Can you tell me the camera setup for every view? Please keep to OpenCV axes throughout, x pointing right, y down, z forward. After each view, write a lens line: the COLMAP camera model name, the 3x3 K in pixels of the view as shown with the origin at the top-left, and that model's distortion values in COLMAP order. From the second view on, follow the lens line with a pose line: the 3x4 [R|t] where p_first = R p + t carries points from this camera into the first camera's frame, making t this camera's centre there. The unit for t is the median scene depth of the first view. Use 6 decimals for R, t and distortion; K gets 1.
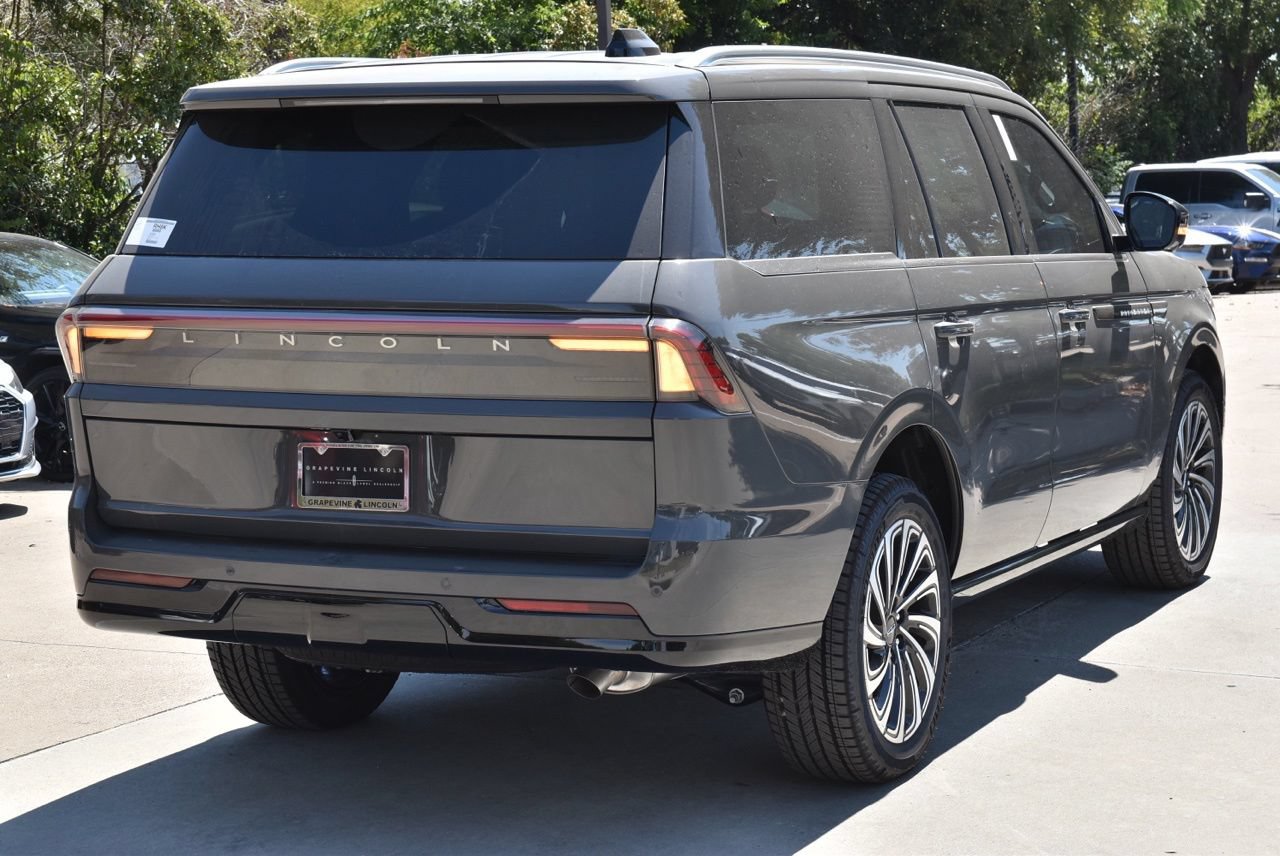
lens RADIAL K [[2592.4, 0, 640.0], [0, 2592.4, 428.0], [0, 0, 1]] dist [0.256922, 0.541152]
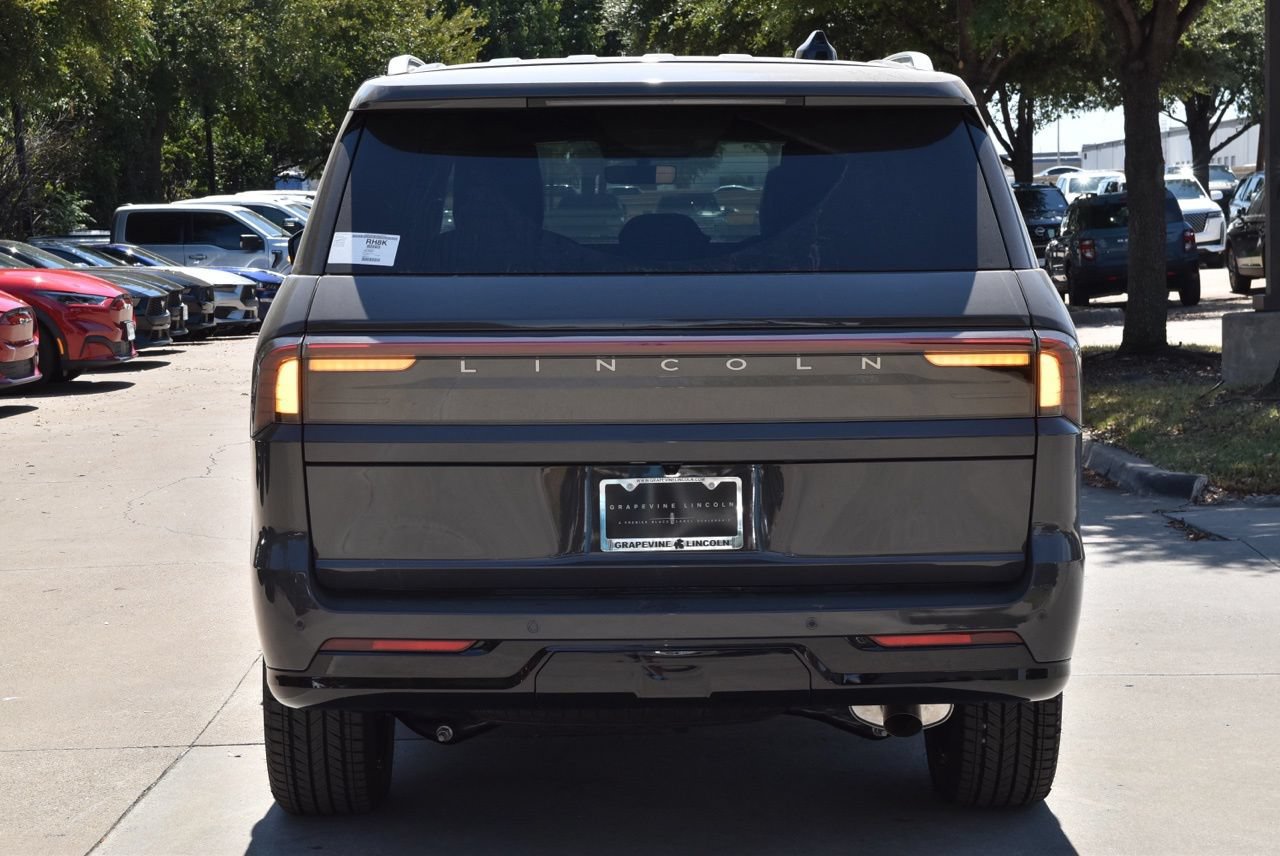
lens RADIAL K [[2592.4, 0, 640.0], [0, 2592.4, 428.0], [0, 0, 1]] dist [0.256922, 0.541152]
pose [[0.893157, -0.034253, 0.448438, -0.519224], [0.041968, 0.999092, -0.007274, -0.005085], [-0.447782, 0.025316, 0.893784, 0.194540]]
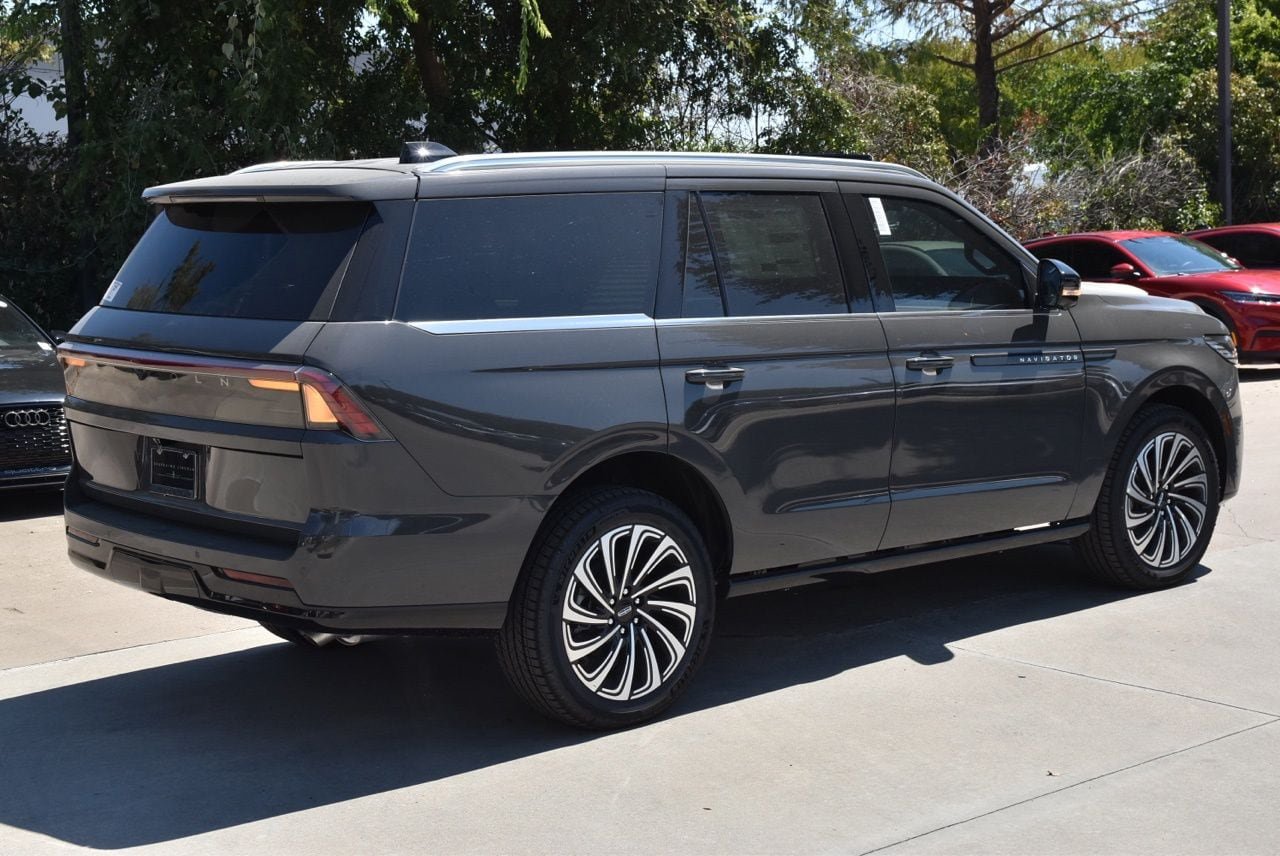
lens RADIAL K [[1978.5, 0, 640.0], [0, 1978.5, 428.0], [0, 0, 1]] dist [0.069901, 0.017905]
pose [[0.918553, 0.043071, -0.392944, 0.525703], [-0.036312, 0.999037, 0.024623, -0.039231], [0.393626, -0.008349, 0.919233, 0.127217]]
